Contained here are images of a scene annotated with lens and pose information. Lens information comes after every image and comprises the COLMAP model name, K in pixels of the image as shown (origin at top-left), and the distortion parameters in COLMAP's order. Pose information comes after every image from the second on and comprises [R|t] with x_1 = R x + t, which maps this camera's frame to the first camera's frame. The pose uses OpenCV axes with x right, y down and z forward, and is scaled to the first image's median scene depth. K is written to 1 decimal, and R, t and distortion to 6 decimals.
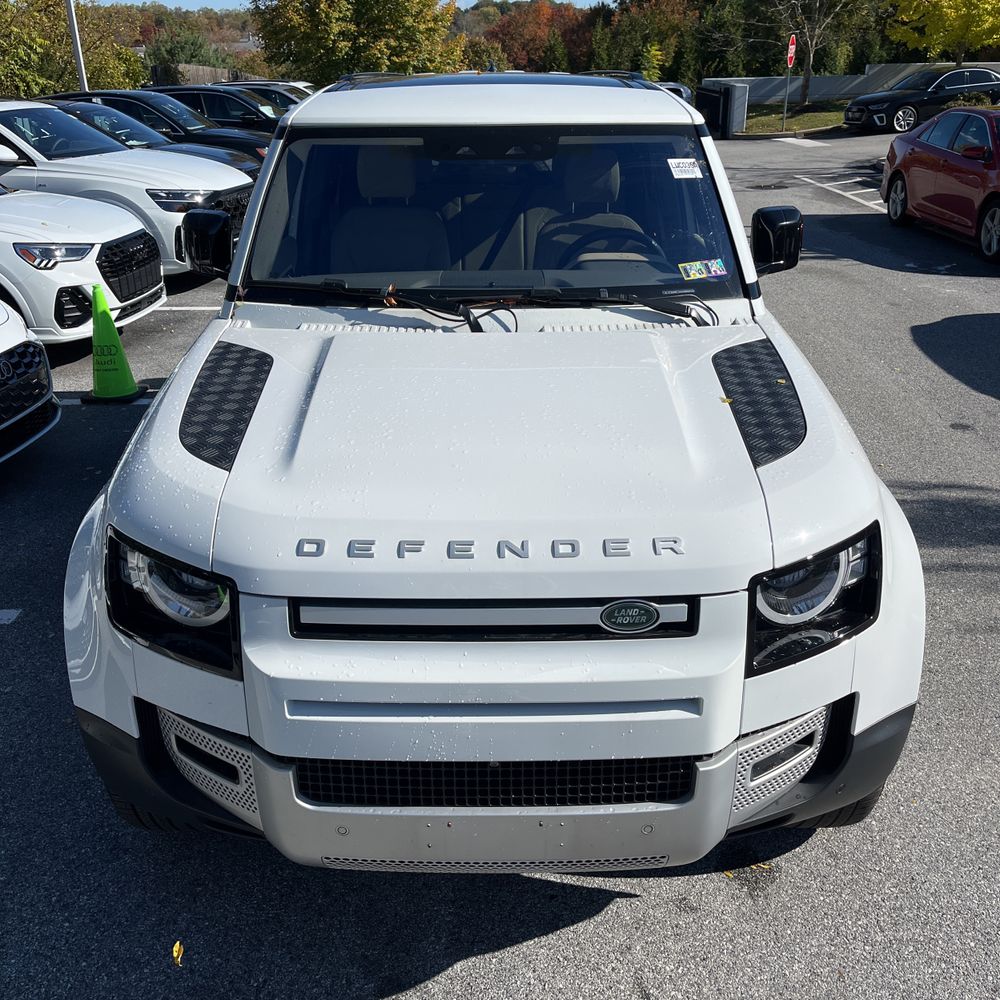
lens RADIAL K [[1001.1, 0, 499.2], [0, 1001.1, 504.9], [0, 0, 1]] dist [0.083235, -0.112906]
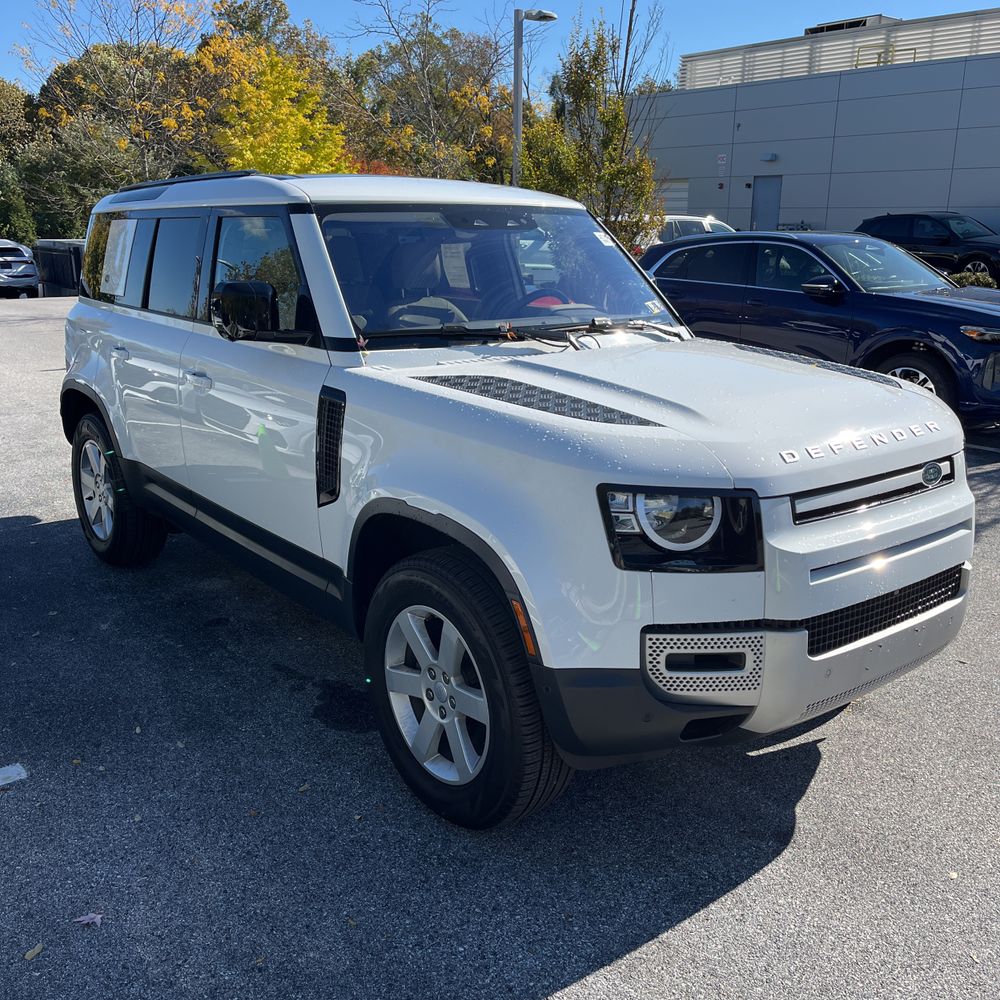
lens RADIAL K [[1001.1, 0, 499.2], [0, 1001.1, 504.9], [0, 0, 1]] dist [0.083235, -0.112906]
pose [[0.783922, -0.153709, 0.601532, -1.022722], [0.242589, 0.967681, -0.068874, 0.081154], [-0.571505, 0.199916, 0.795874, 0.129753]]
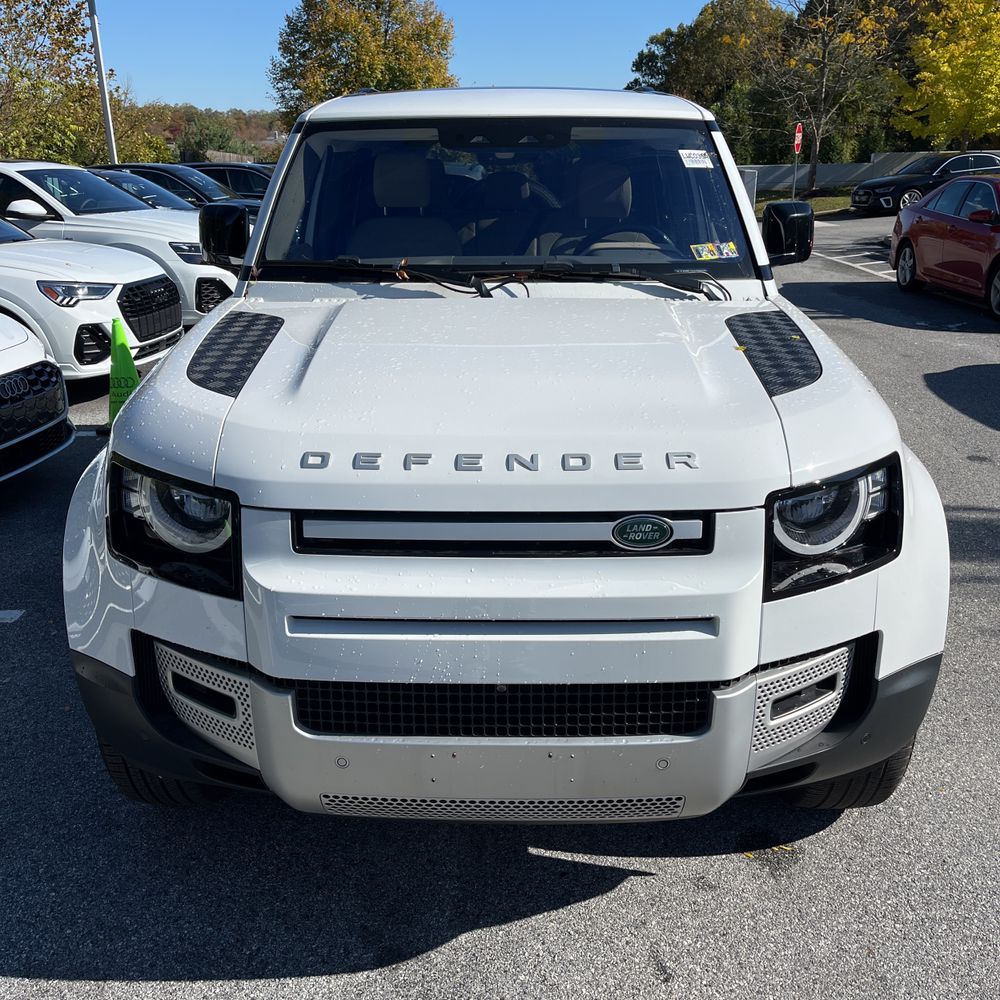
lens RADIAL K [[1002.8, 0, 500.0], [0, 1002.8, 500.0], [0, 0, 1]] dist [0.075868, -0.102659]
pose [[0.999895, 0.006147, -0.013093, 0.003979], [-0.007273, 0.996116, -0.087752, 0.129865], [0.012502, 0.087838, 0.996056, 0.024046]]
